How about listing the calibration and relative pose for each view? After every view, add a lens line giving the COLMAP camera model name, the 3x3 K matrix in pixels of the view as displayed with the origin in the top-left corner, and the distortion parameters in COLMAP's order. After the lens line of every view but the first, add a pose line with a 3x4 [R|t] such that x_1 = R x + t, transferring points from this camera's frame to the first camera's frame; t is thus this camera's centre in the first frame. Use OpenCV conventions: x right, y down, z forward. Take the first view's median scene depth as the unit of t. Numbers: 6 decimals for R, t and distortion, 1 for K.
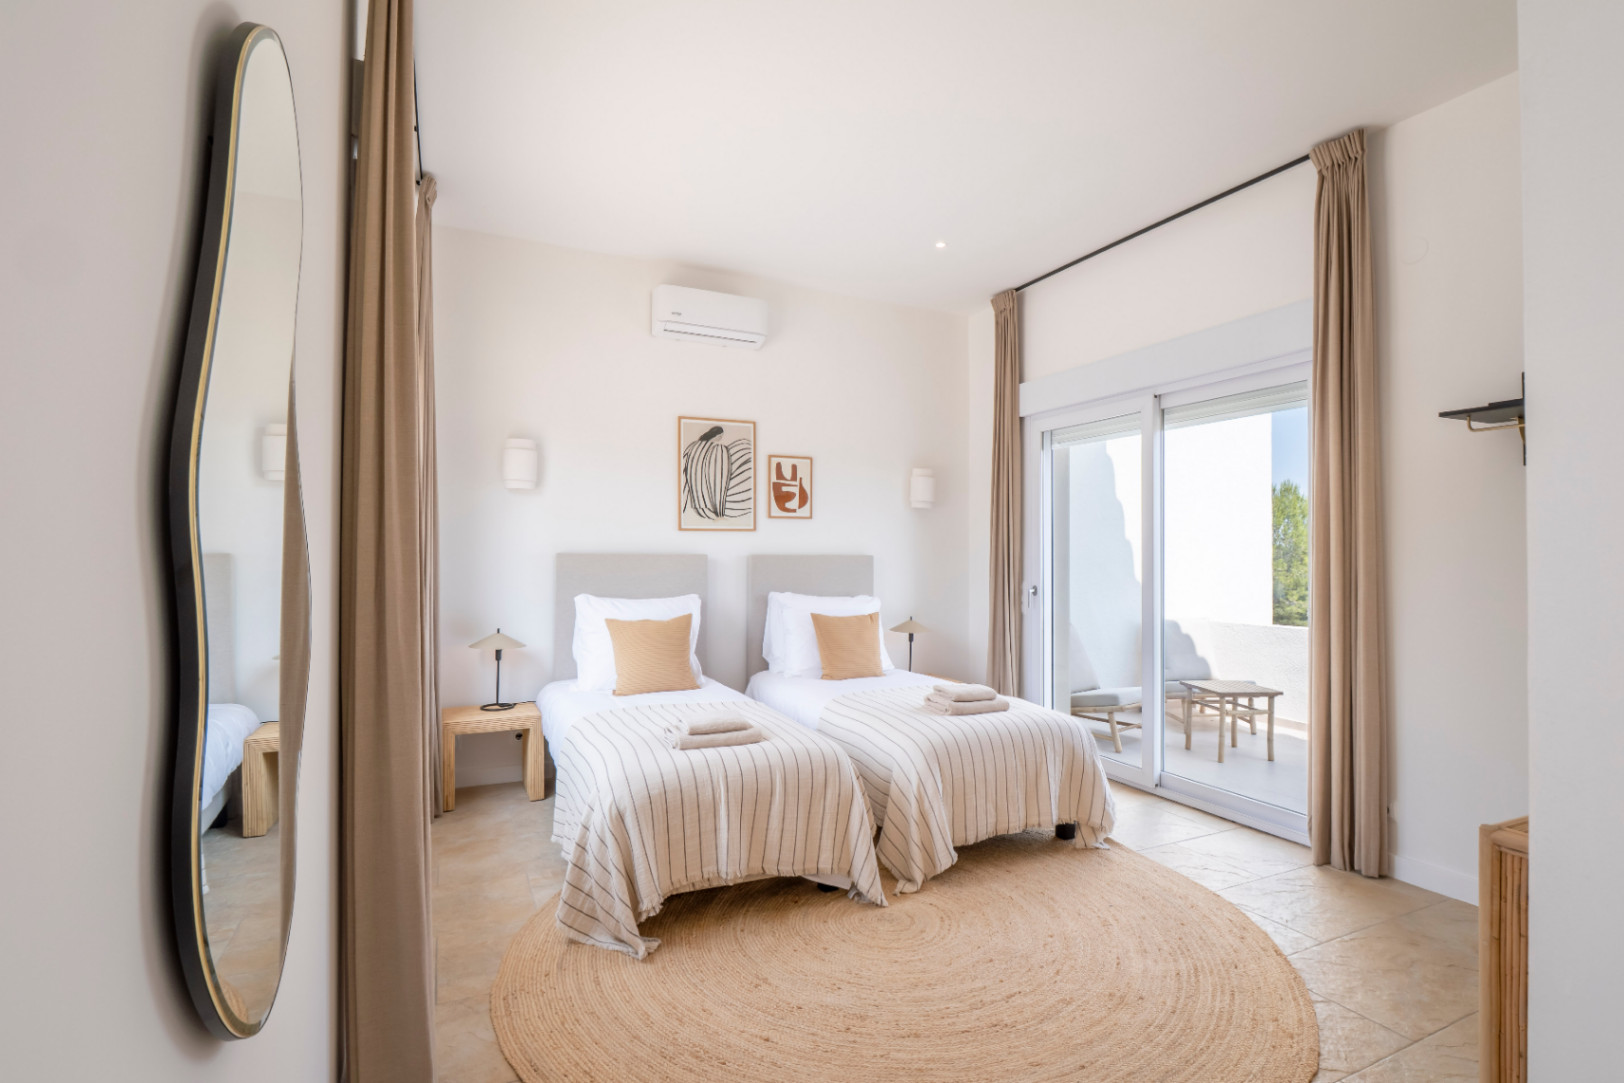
lens RADIAL K [[770.6, 0, 812.0], [0, 770.6, 541.5], [0, 0, 1]] dist [-0.002959, -0.008942]
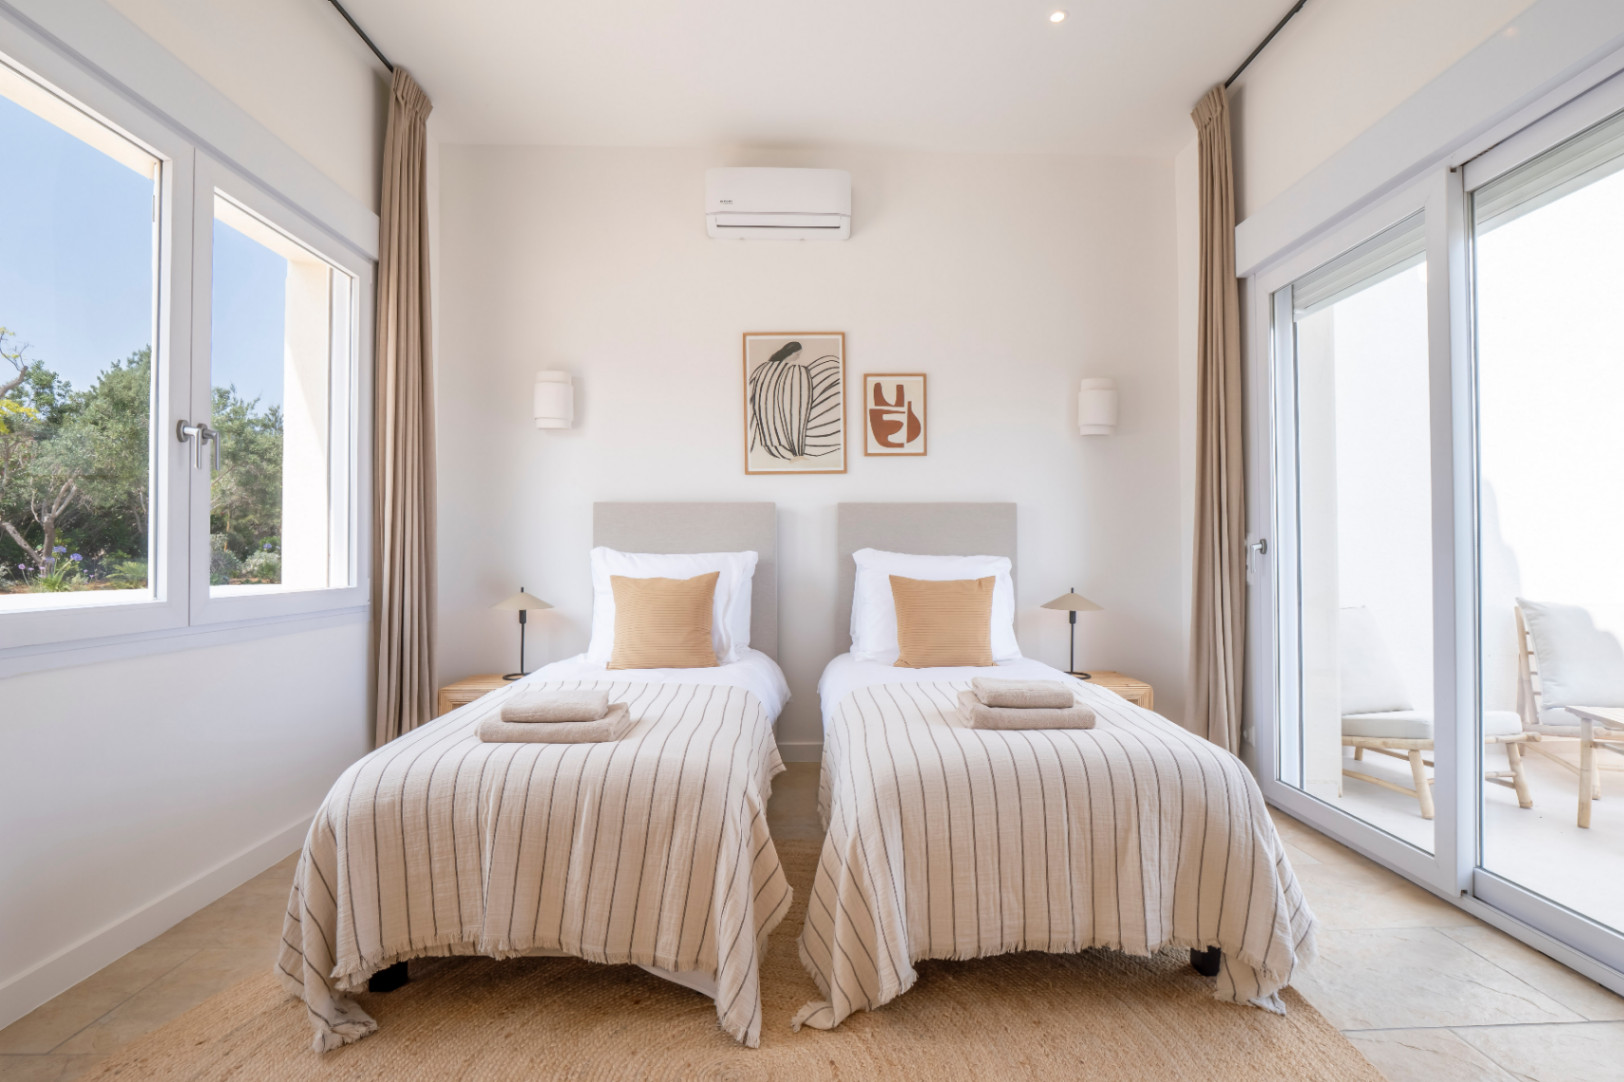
lens RADIAL K [[770.6, 0, 812.0], [0, 770.6, 541.0], [0, 0, 1]] dist [-0.002959, -0.008942]
pose [[0.915587, -0.012916, -0.401913, 0.211445], [0.014493, 0.999895, 0.000884, 0.055142], [0.401859, -0.006634, 0.915677, 0.282538]]
